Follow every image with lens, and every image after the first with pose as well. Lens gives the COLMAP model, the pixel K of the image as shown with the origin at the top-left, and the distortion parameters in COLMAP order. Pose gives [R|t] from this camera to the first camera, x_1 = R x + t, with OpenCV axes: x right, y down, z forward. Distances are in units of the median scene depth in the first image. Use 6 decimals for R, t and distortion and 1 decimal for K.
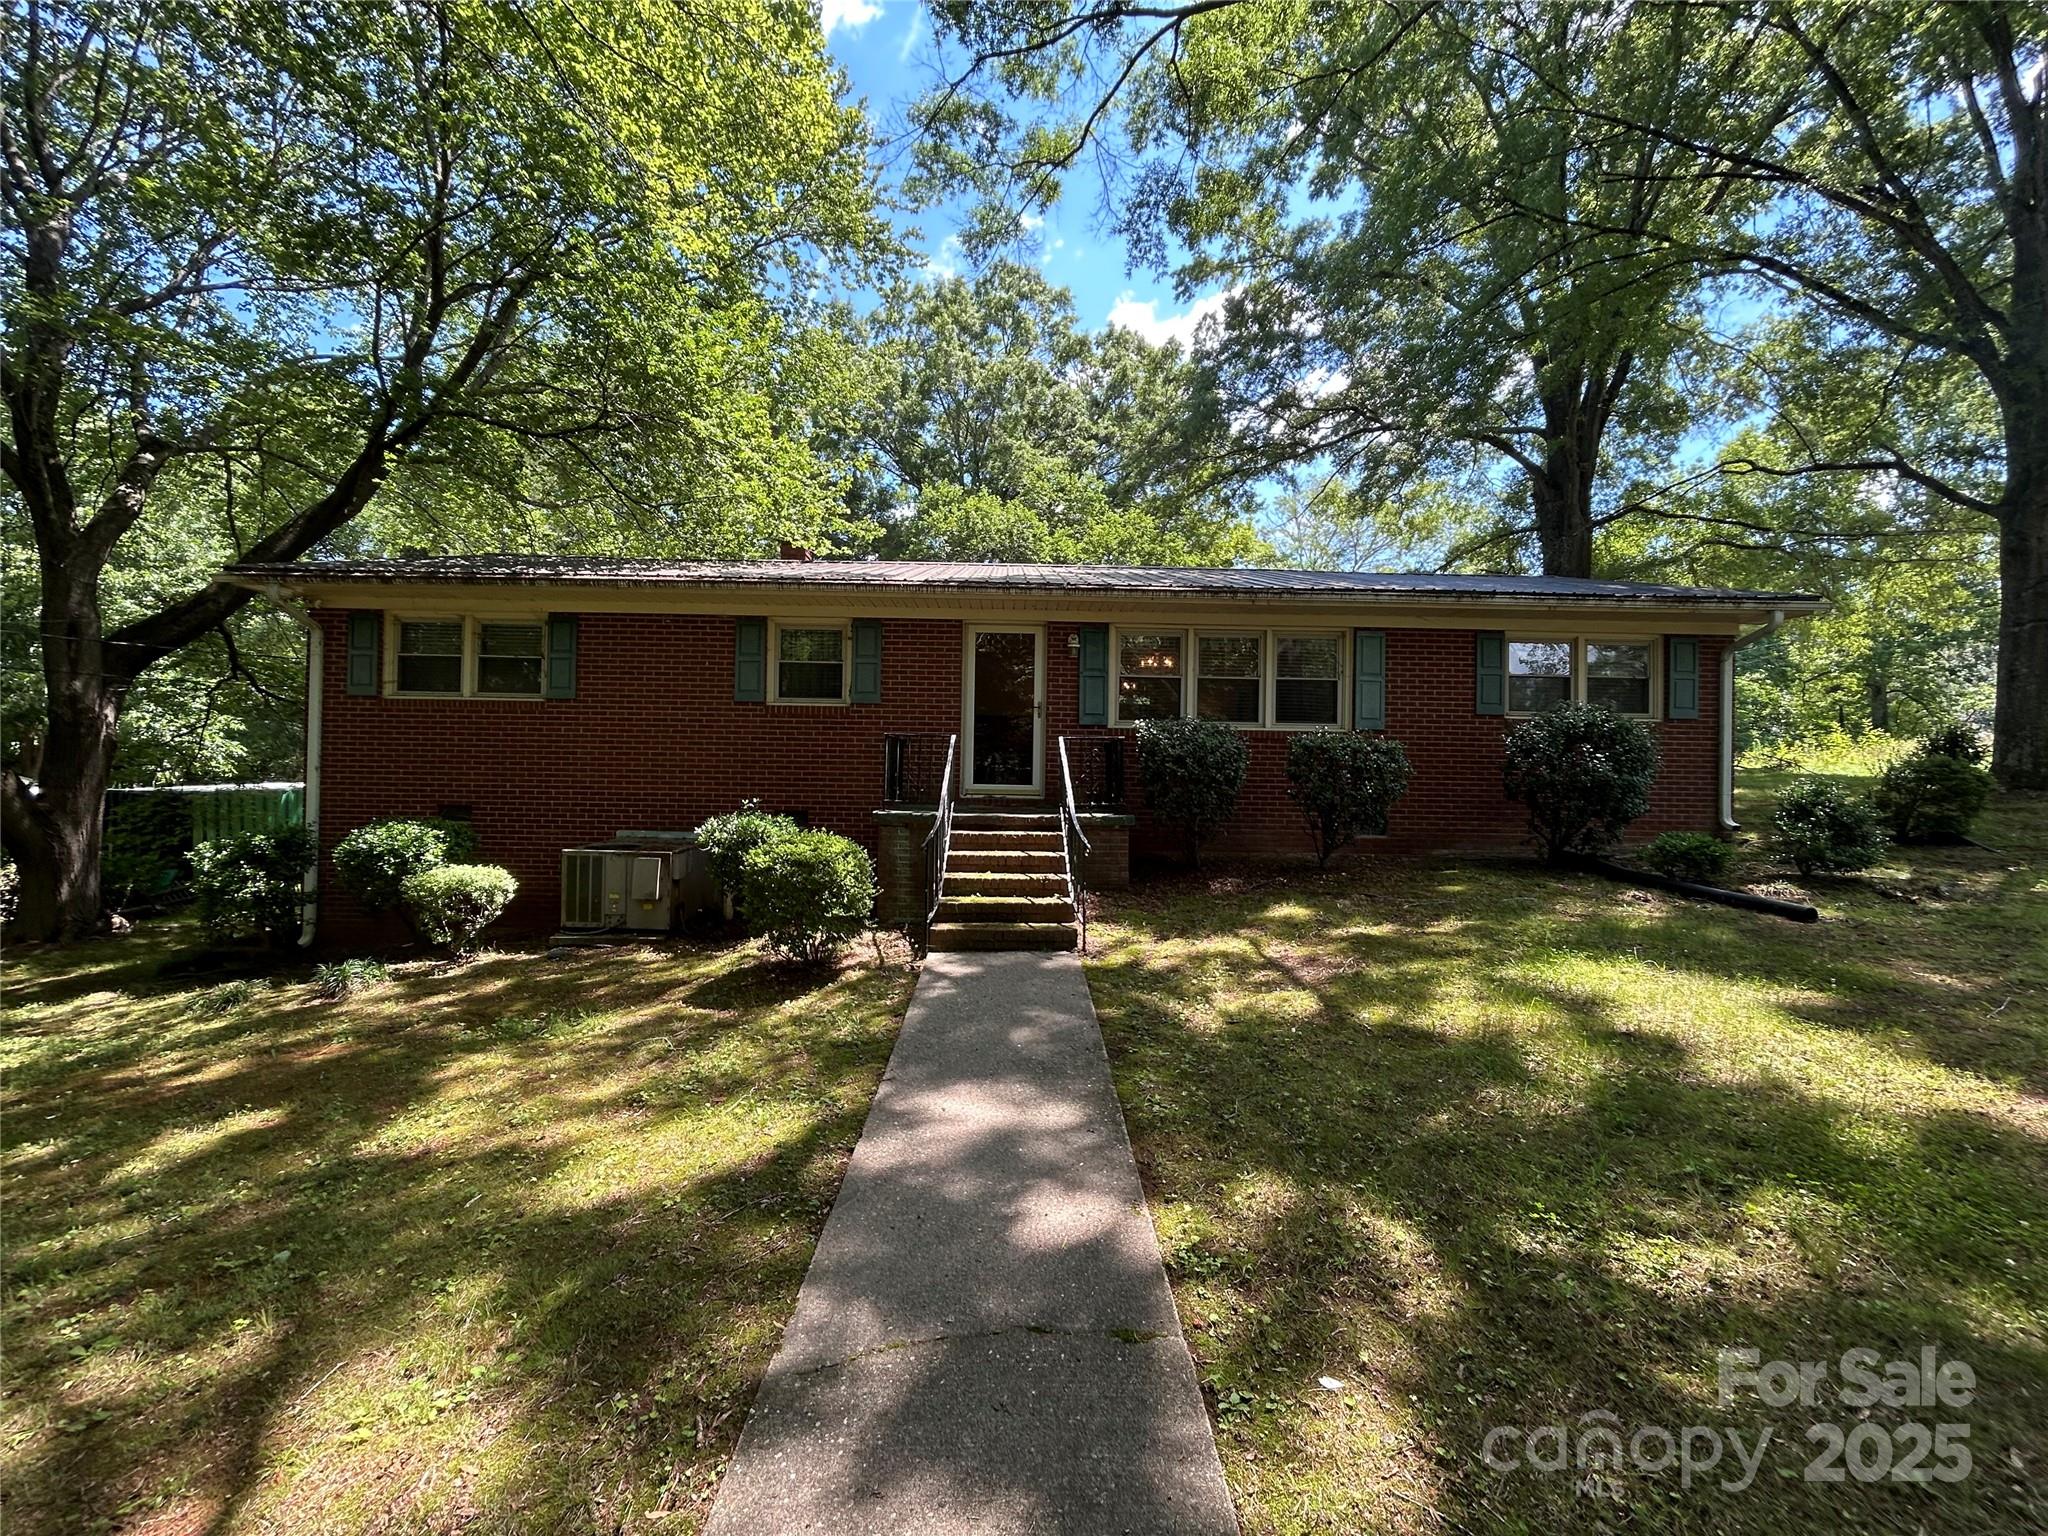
lens RADIAL K [[828.4, 0, 1024.0], [0, 828.4, 768.0], [0, 0, 1]] dist [0.000038, -0.000030]
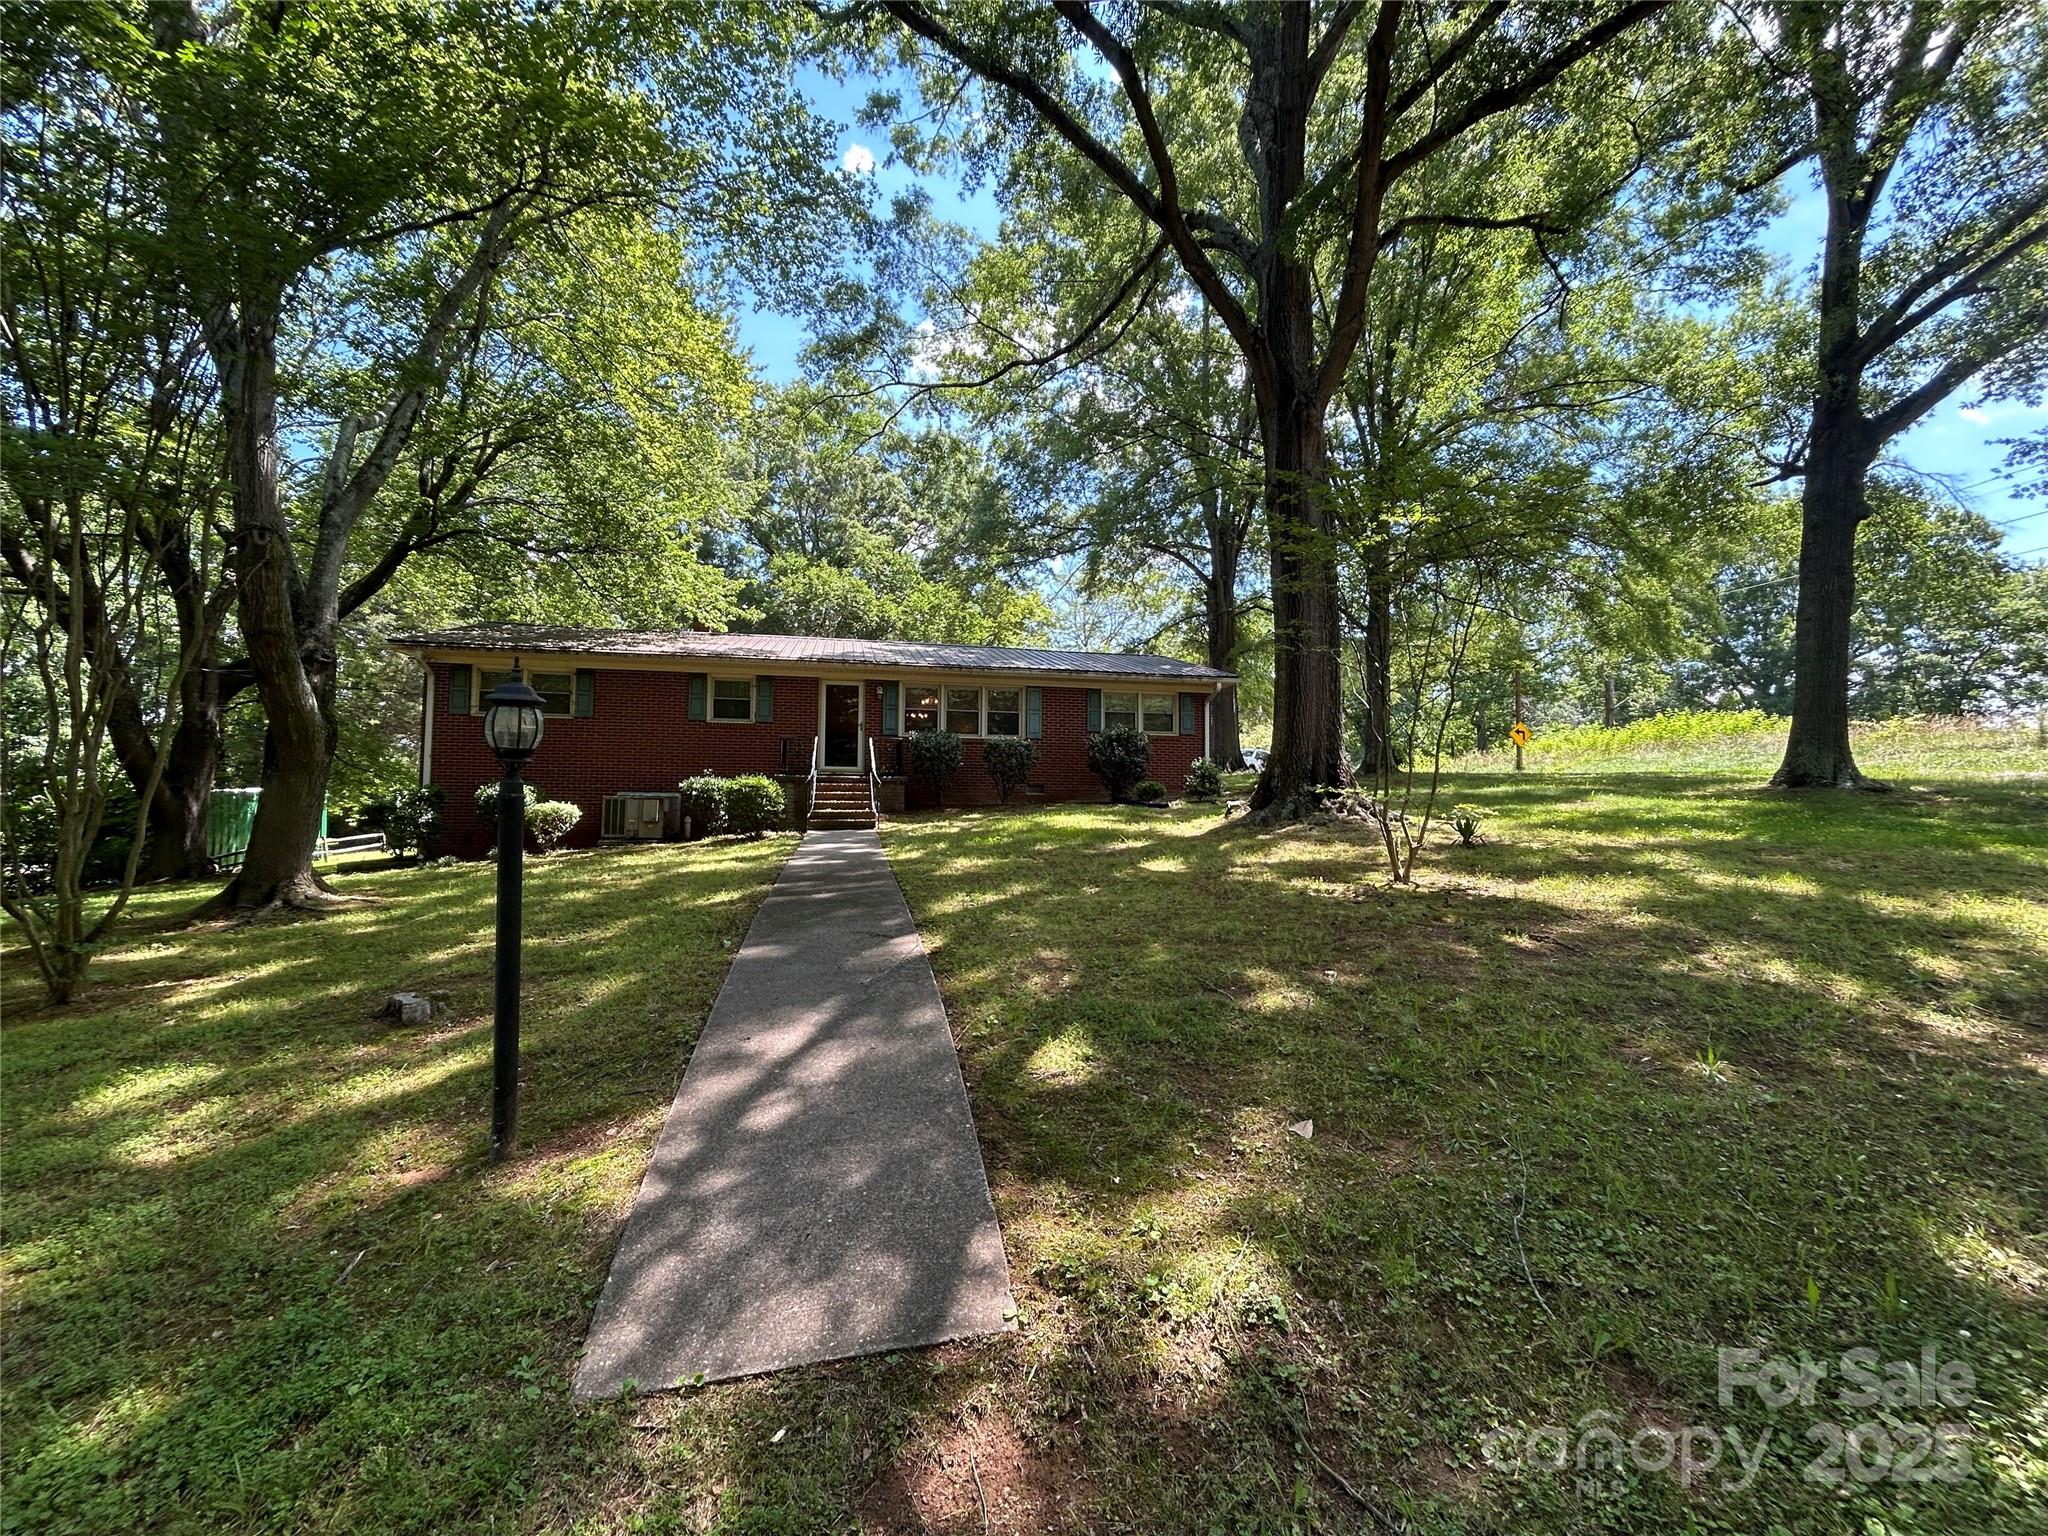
lens RADIAL K [[828.4, 0, 1024.0], [0, 828.4, 768.0], [0, 0, 1]] dist [0.000038, -0.000030]
pose [[0.980698, 0.000438, 0.195527, 0.004485], [0.007411, 0.999196, -0.039406, 0.033545], [-0.195387, 0.040095, 0.979906, -0.301625]]
